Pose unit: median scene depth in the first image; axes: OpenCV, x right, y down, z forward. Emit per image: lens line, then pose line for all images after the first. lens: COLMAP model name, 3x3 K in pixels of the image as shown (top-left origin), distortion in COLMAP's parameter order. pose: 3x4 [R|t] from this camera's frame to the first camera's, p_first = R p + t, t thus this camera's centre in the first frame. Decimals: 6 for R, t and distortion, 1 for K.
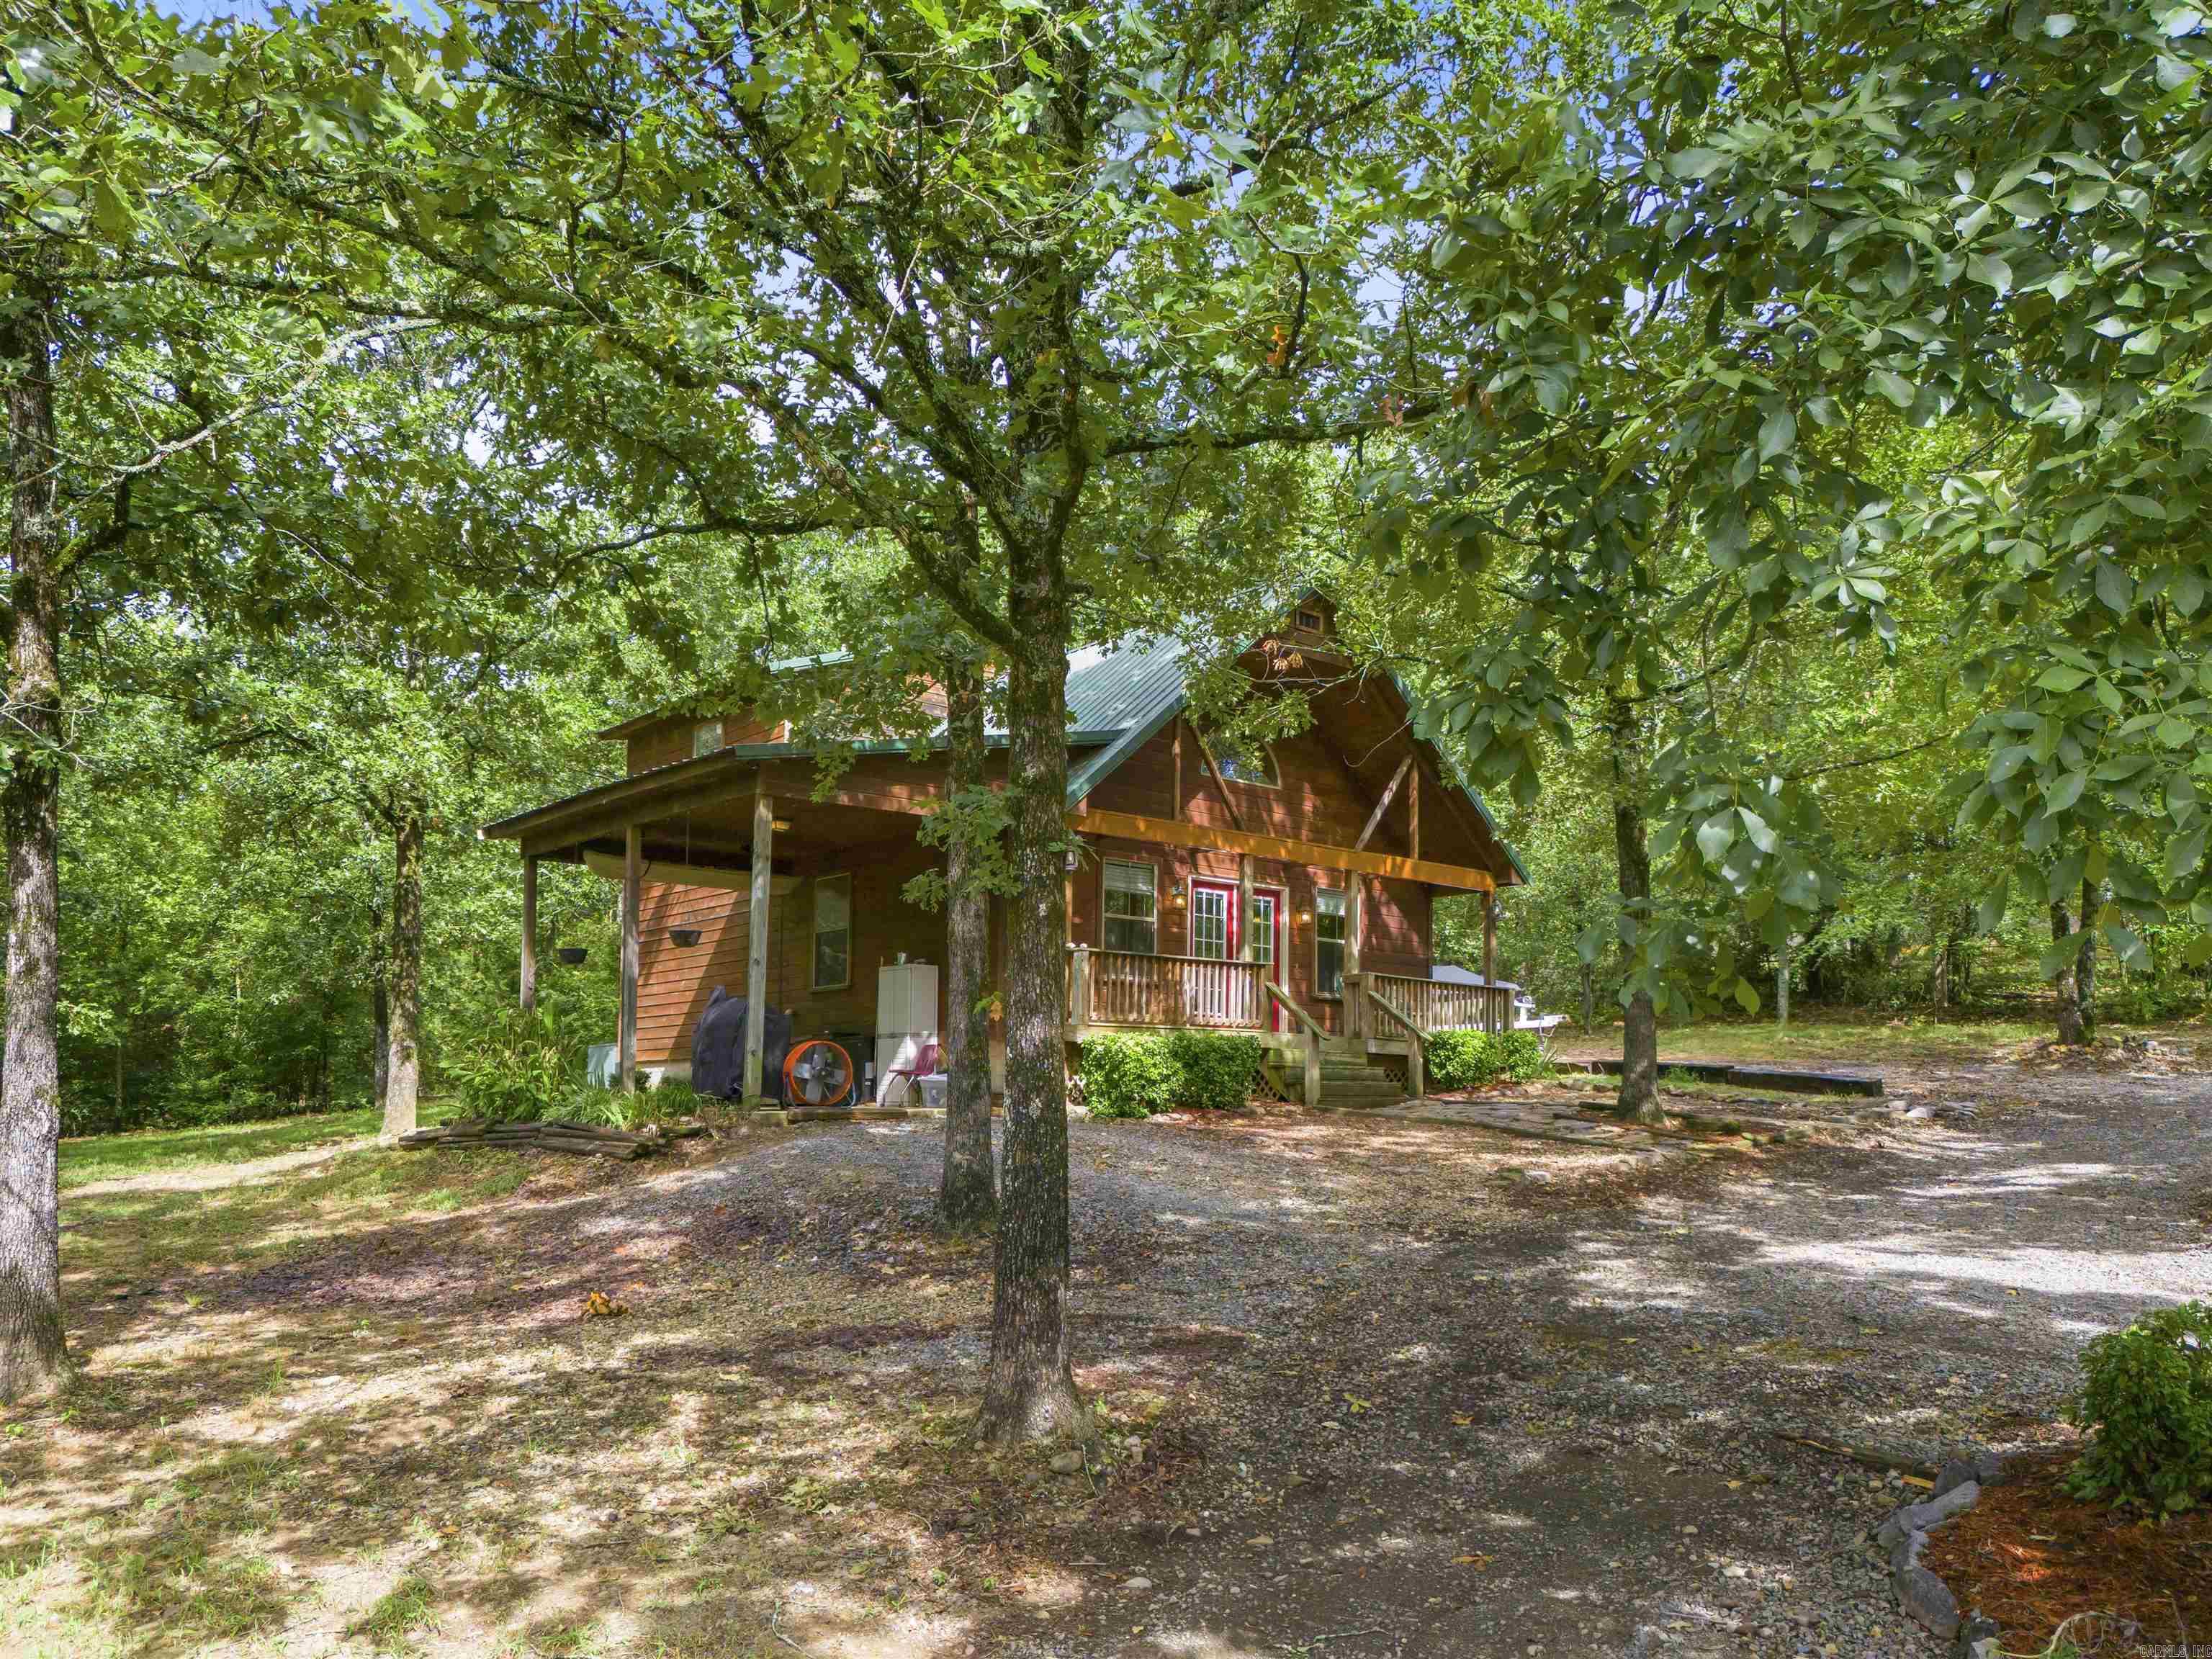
lens RADIAL K [[1594.6, 0, 1106.0], [0, 1594.6, 829.5], [0, 0, 1]] dist [0.000064, -0.000010]
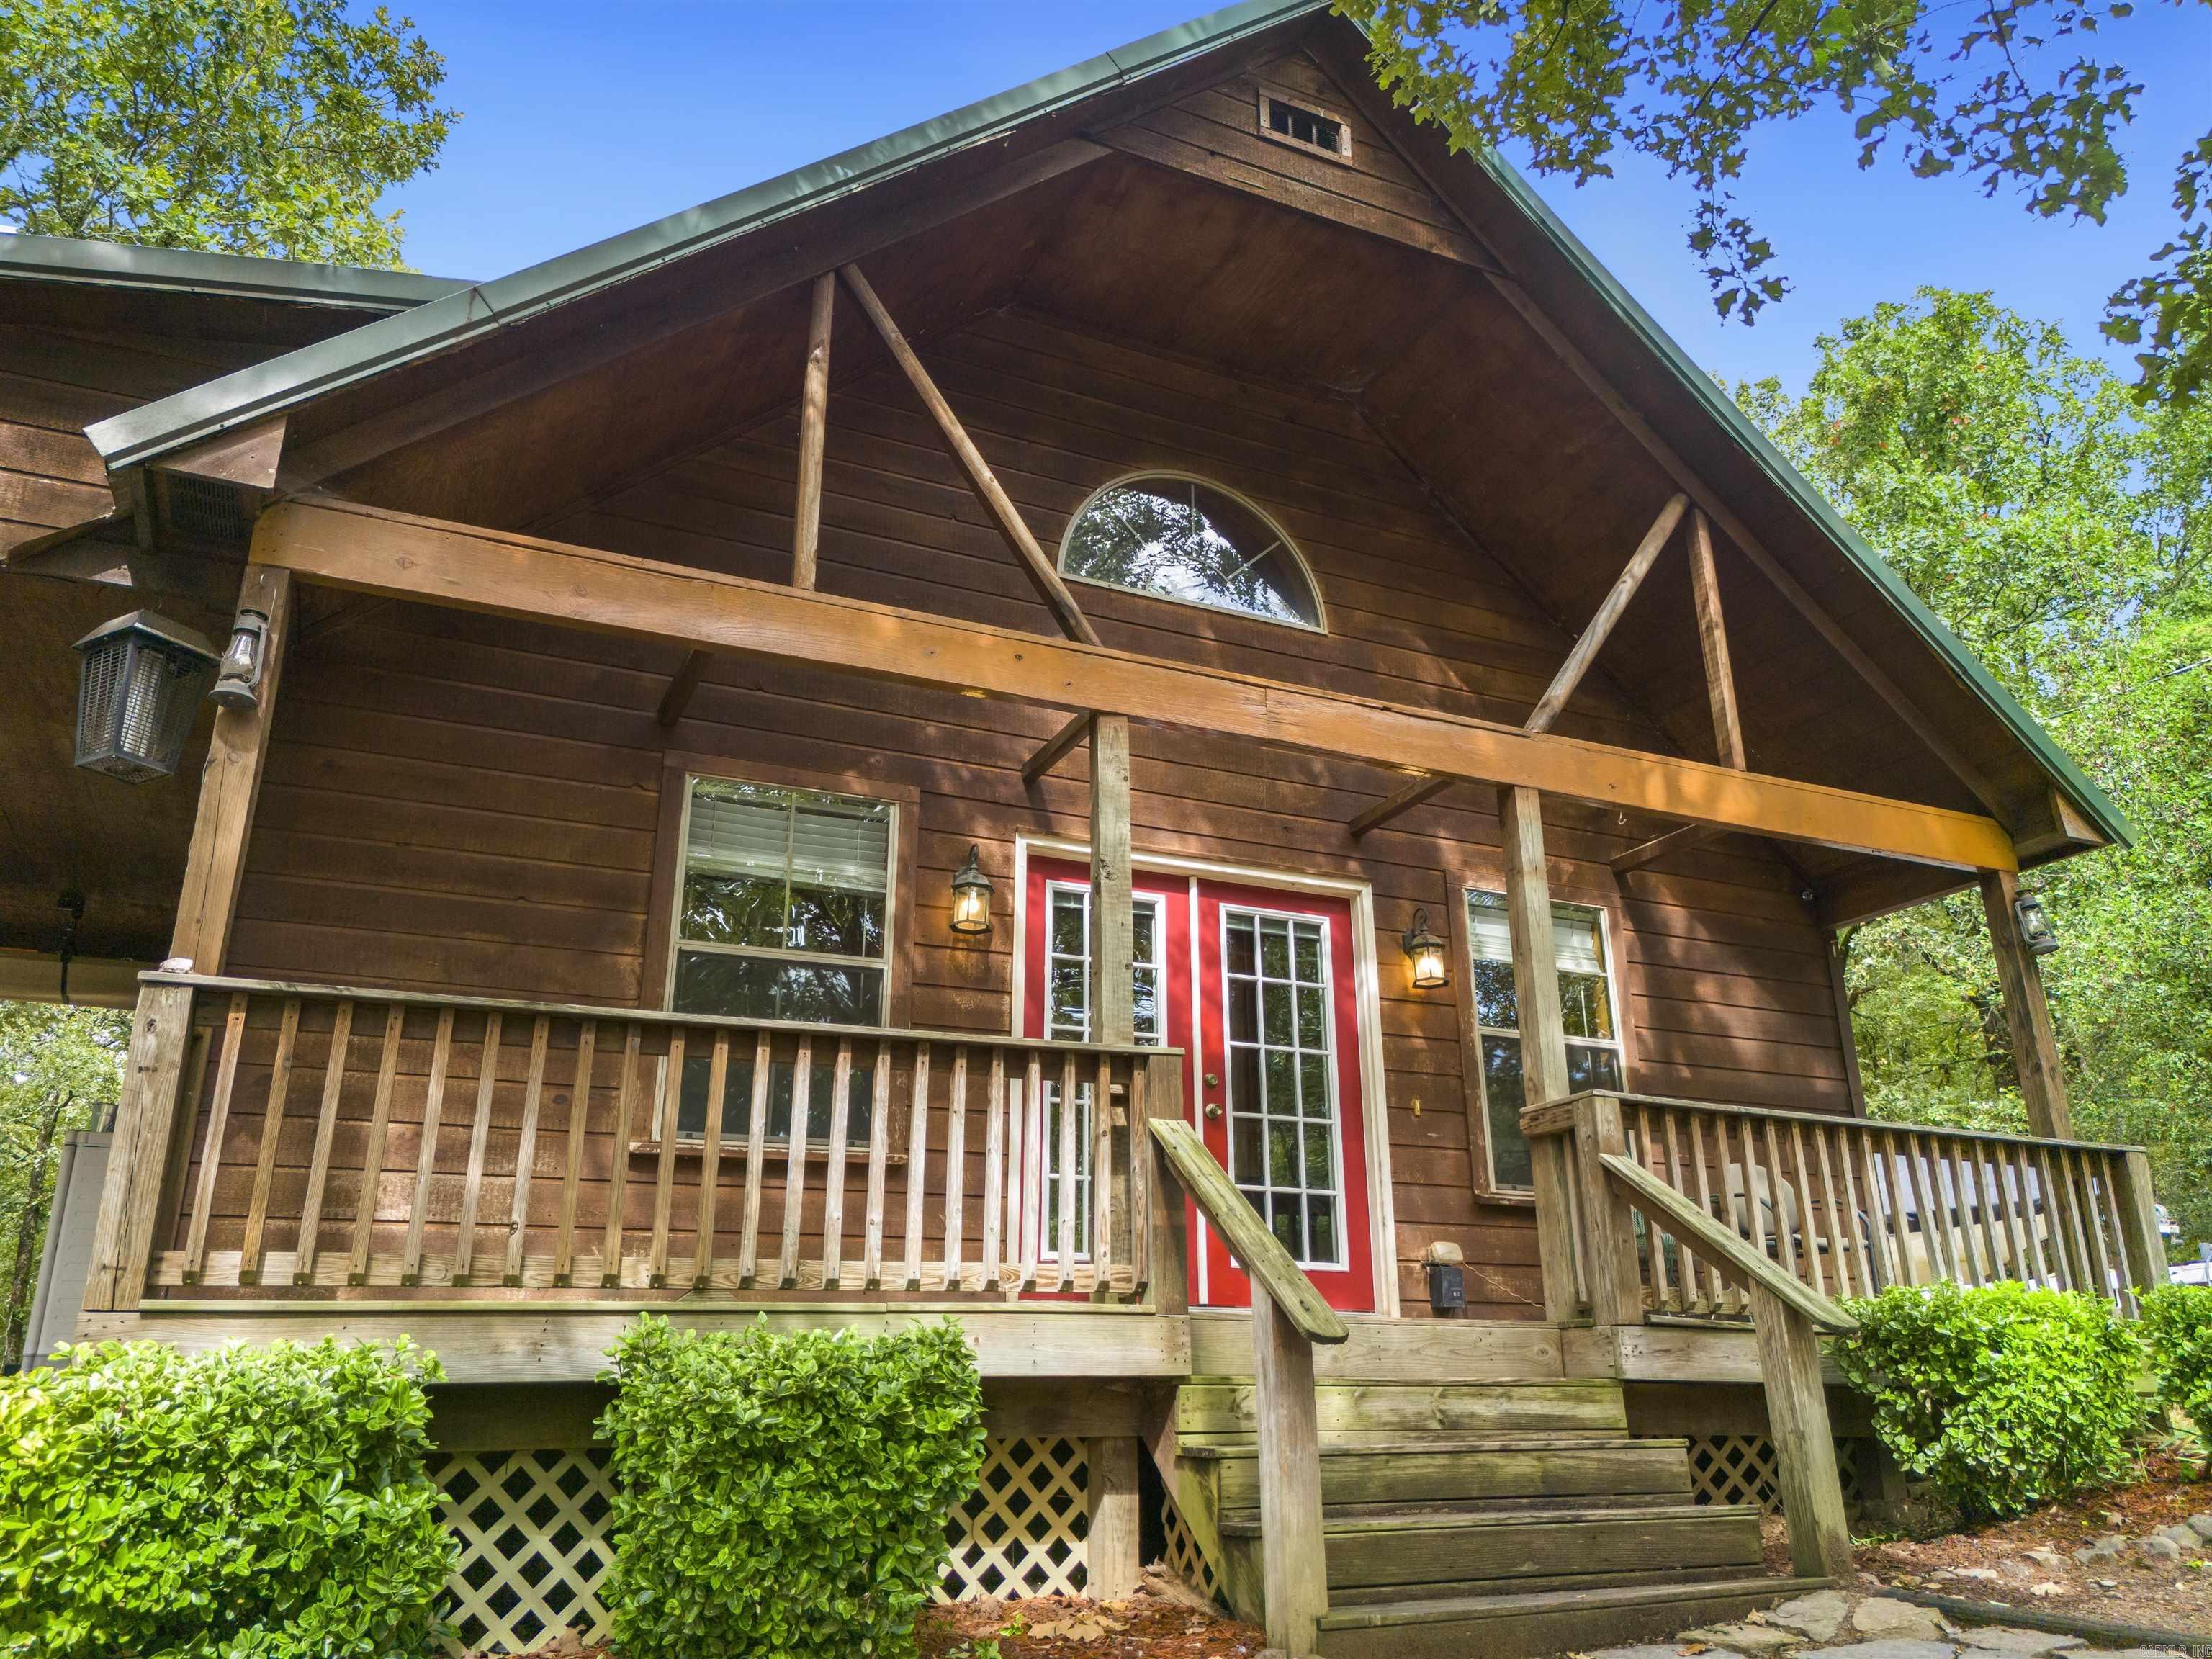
lens RADIAL K [[1495.8, 0, 1106.0], [0, 1495.8, 829.5], [0, 0, 1]] dist [-0.001275, -0.000421]
pose [[0.959098, -0.110695, -0.260534, 0.146586], [0.061159, 0.979665, -0.191094, 0.084557], [0.276389, 0.167344, 0.946364, 0.668070]]
